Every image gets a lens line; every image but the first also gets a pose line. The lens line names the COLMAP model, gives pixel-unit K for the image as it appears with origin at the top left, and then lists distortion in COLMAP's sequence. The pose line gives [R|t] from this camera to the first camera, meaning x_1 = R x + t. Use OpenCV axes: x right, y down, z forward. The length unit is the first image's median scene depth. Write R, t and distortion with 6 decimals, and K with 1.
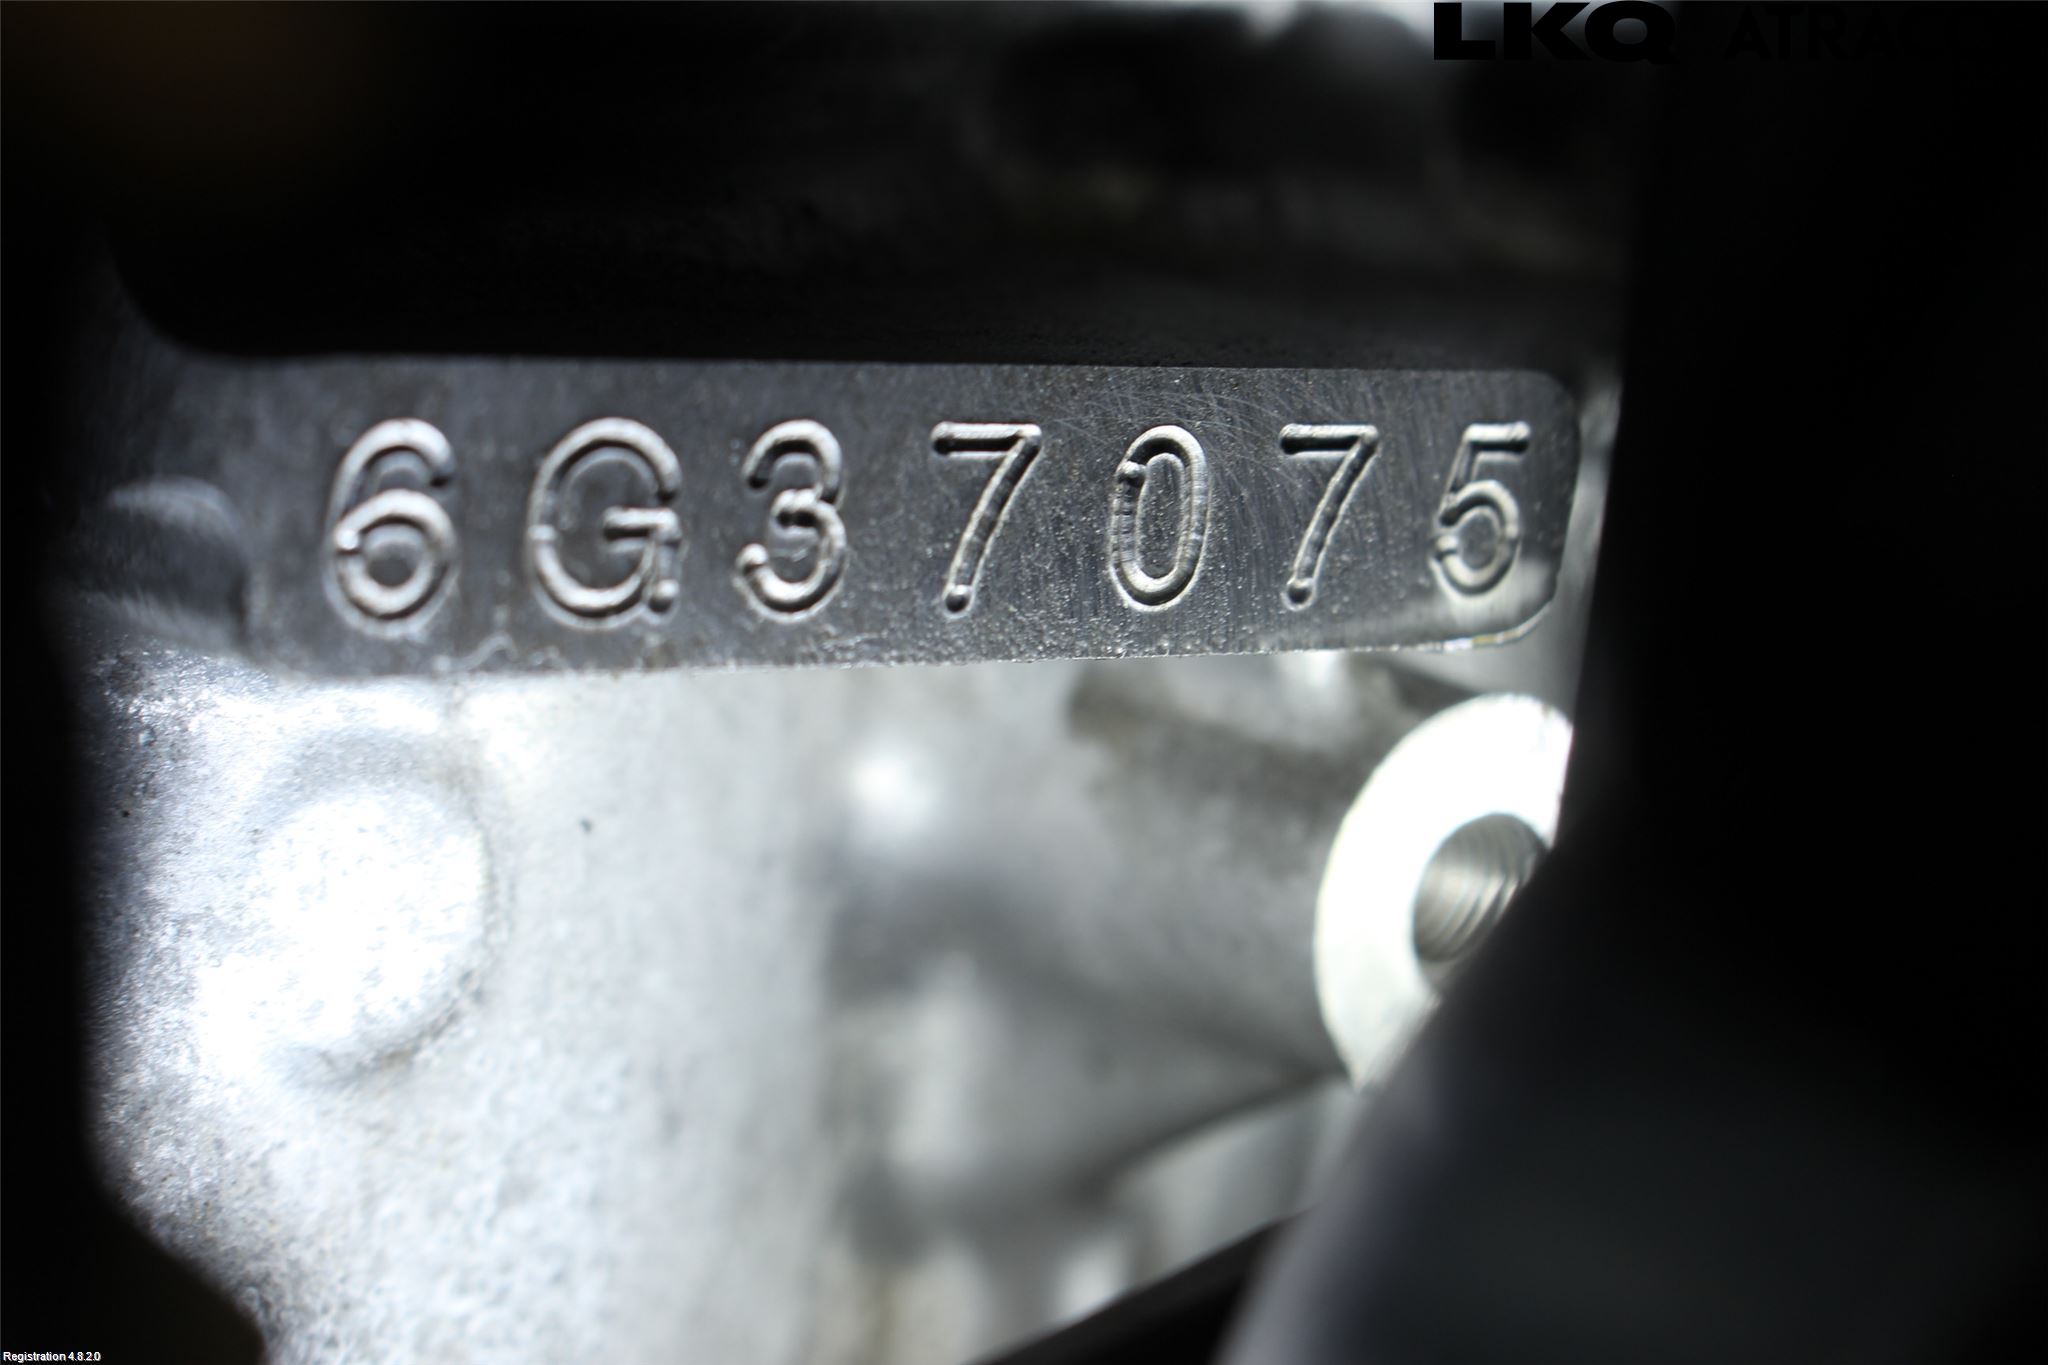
lens RADIAL K [[4882.9, 0, 1024.0], [0, 4882.9, 682.5], [0, 0, 1]] dist [0.006640, 0.005225]
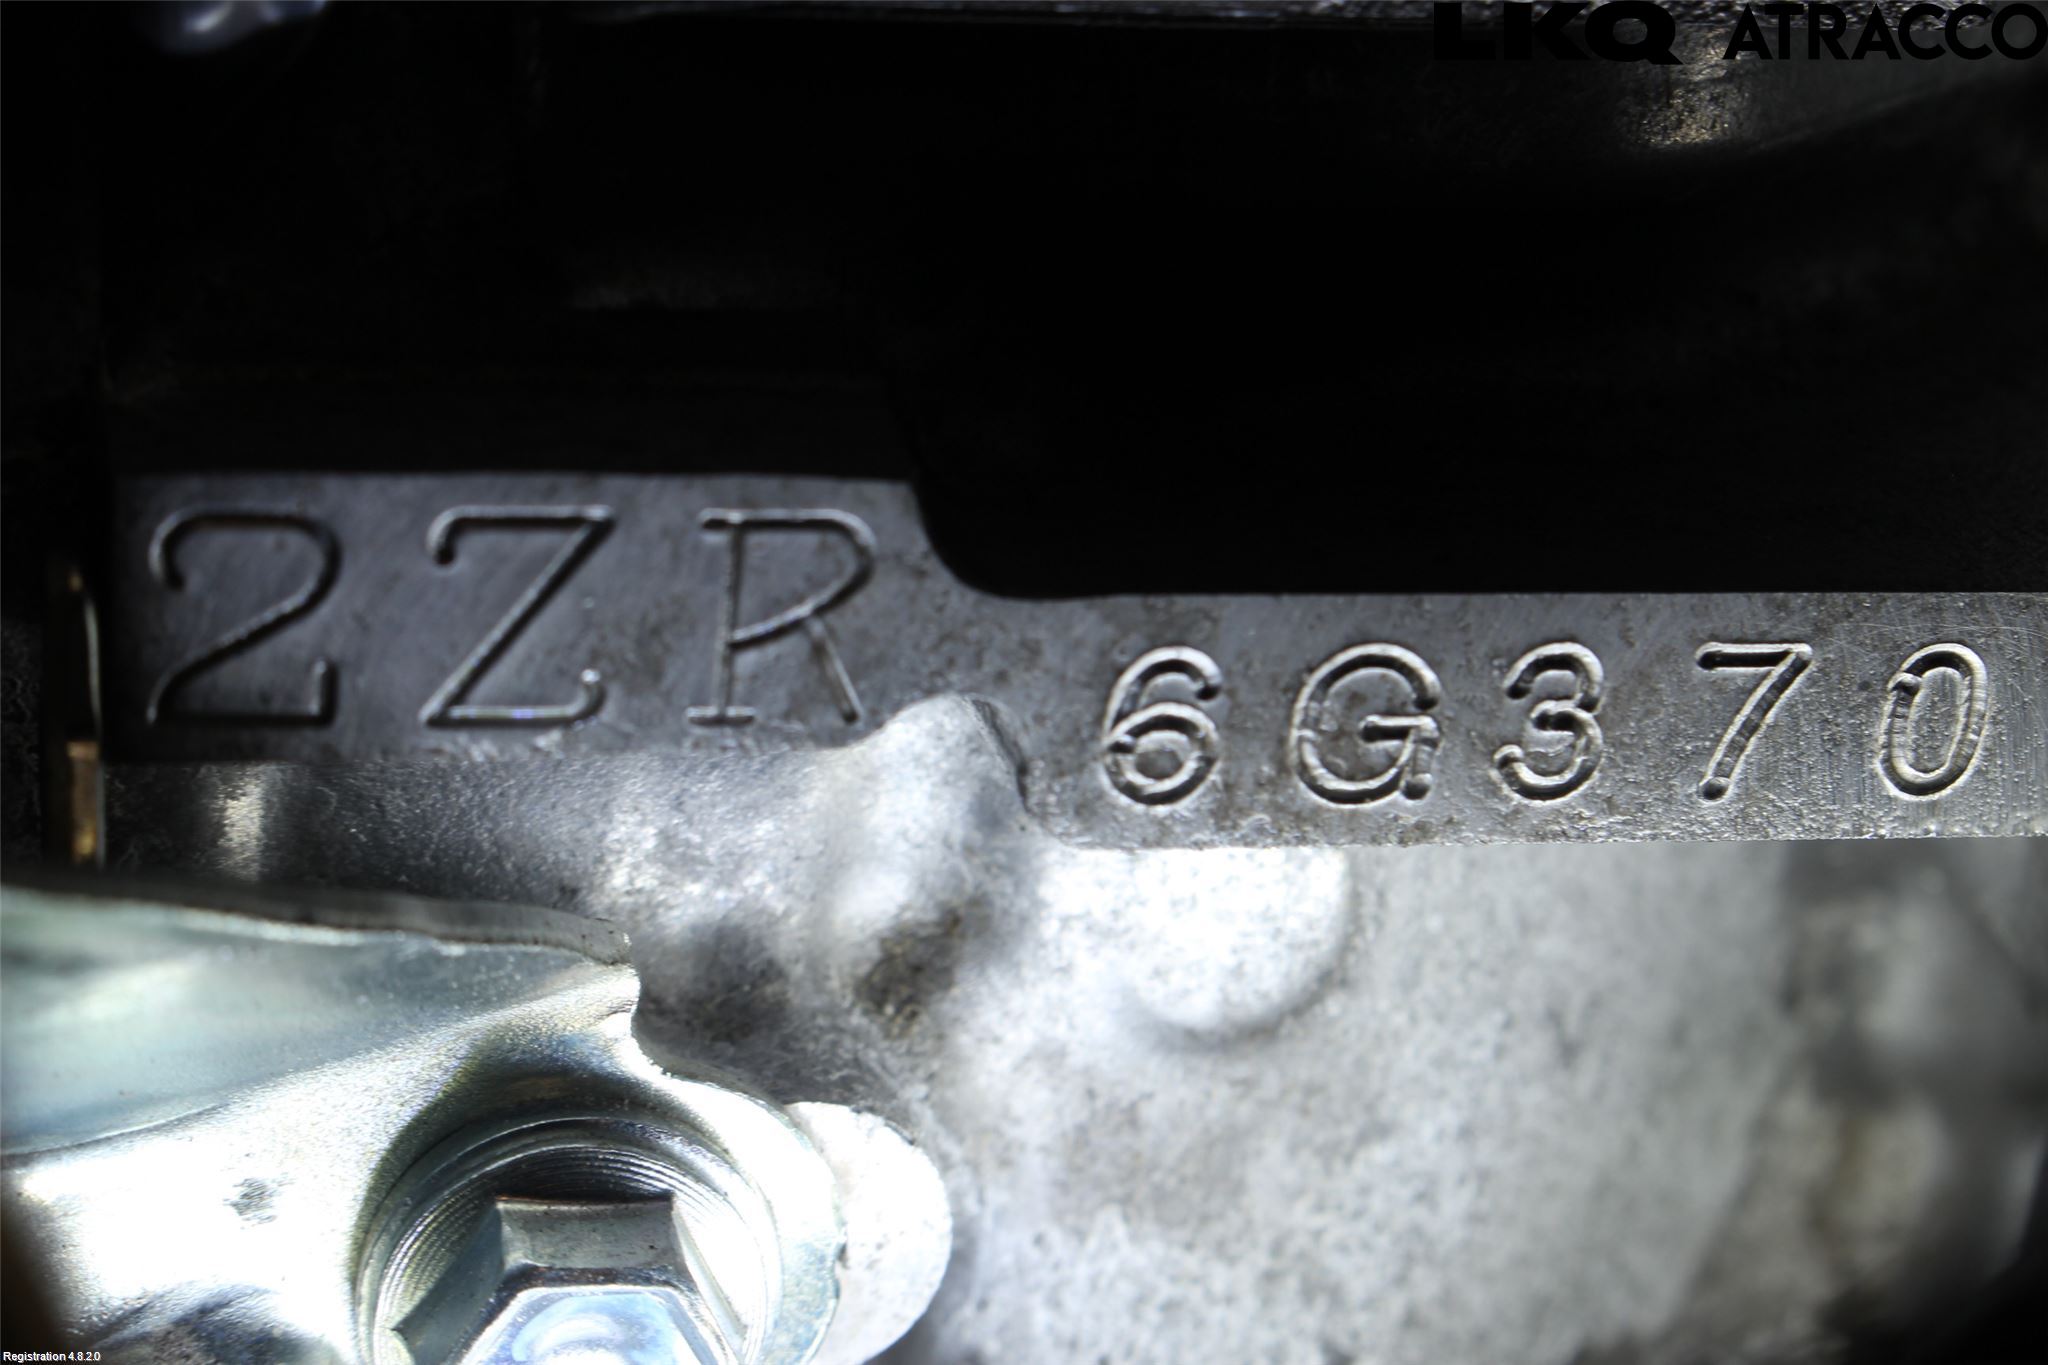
lens RADIAL K [[4882.9, 0, 1024.0], [0, 4882.9, 682.5], [0, 0, 1]] dist [0.006640, 0.005225]
pose [[0.921800, 0.161950, -0.352218, 0.223141], [-0.081782, 0.969350, 0.231674, -0.277887], [0.378942, -0.184752, 0.906791, -0.058170]]
